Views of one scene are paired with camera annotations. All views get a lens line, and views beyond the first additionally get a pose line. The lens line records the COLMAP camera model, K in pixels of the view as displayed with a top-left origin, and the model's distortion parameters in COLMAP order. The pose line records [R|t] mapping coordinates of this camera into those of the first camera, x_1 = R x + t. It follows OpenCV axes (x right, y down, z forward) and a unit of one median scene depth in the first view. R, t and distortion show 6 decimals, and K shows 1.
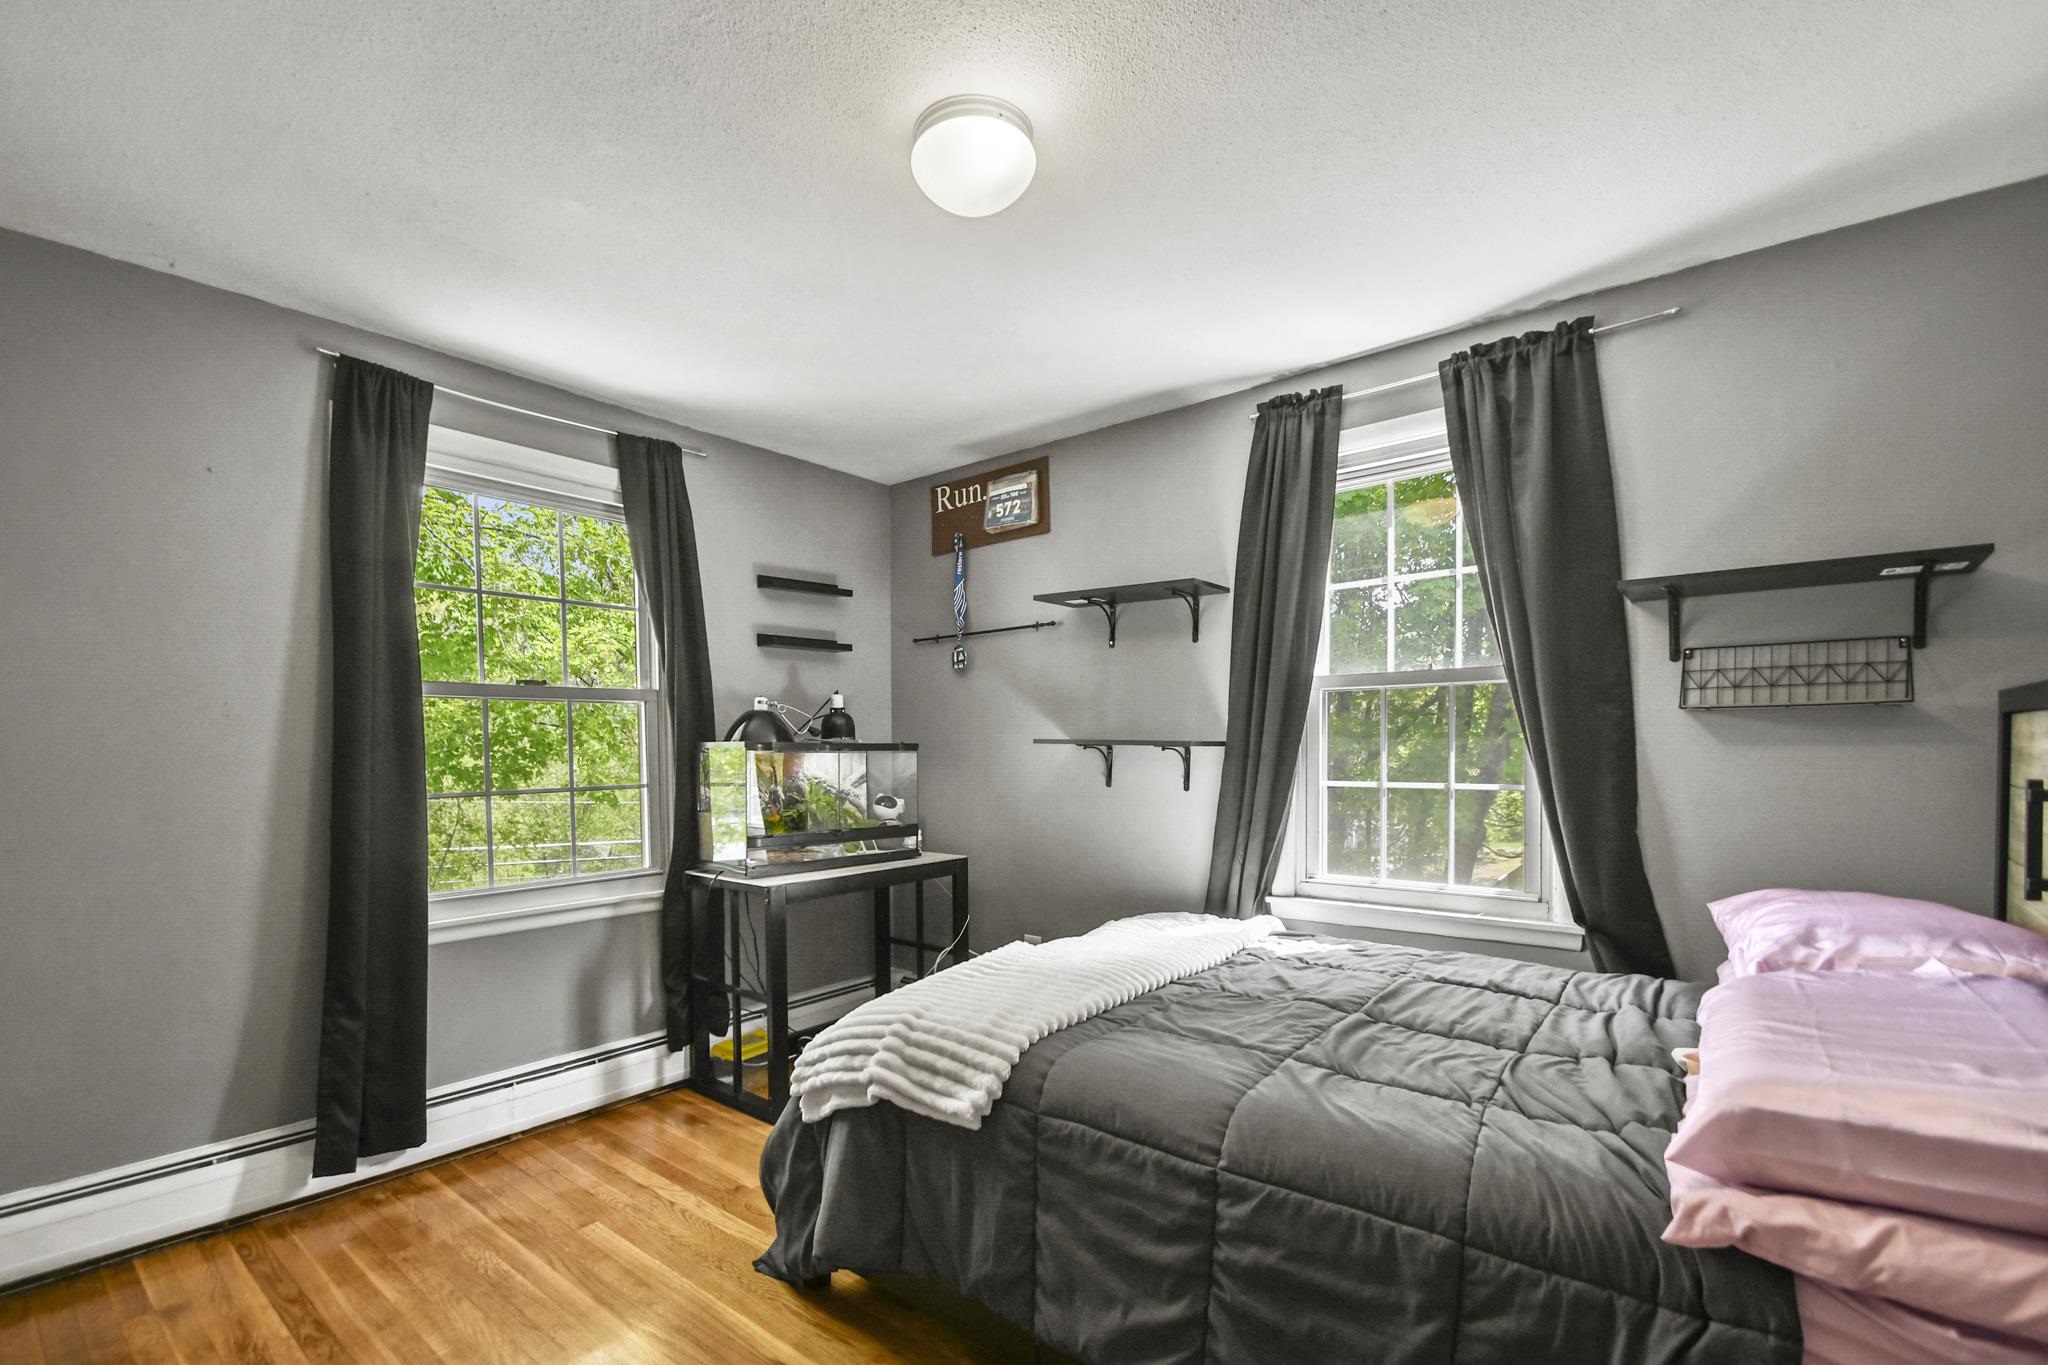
lens RADIAL K [[868.3, 0, 1029.5], [0, 868.3, 807.0], [0, 0, 1]] dist [-0.017702, -0.000129]
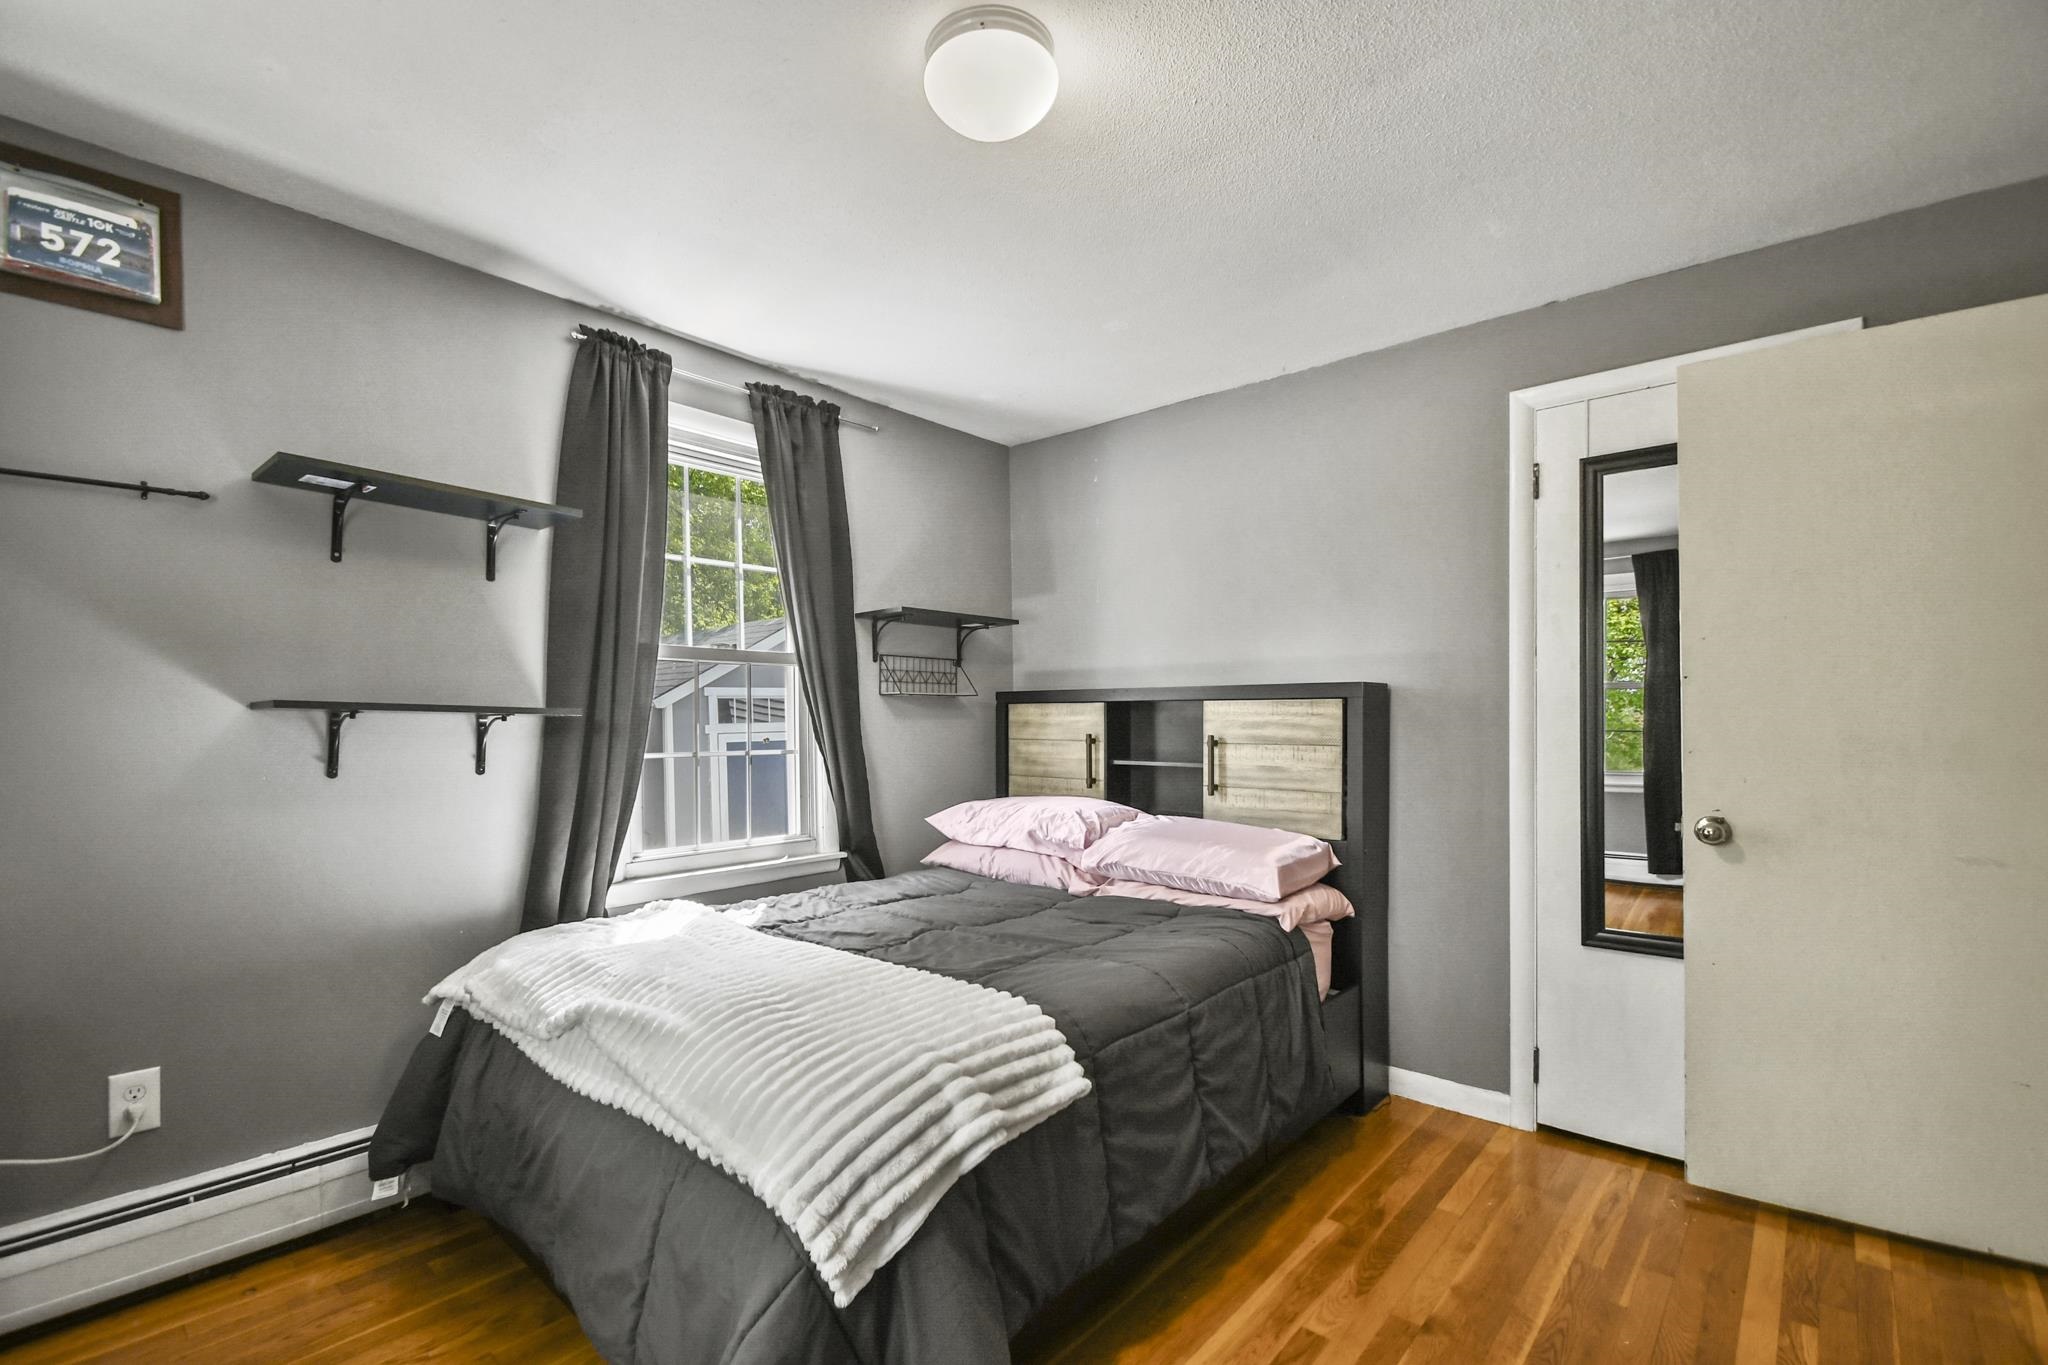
lens RADIAL K [[886.3, 0, 996.0], [0, 886.3, 721.9], [0, 0, 1]] dist [0.023977, -0.023017]
pose [[0.082643, -0.000367, 0.996579, -0.702100], [0.058782, 0.998261, -0.004507, -0.044149], [-0.994844, 0.058953, 0.082521, 0.625371]]
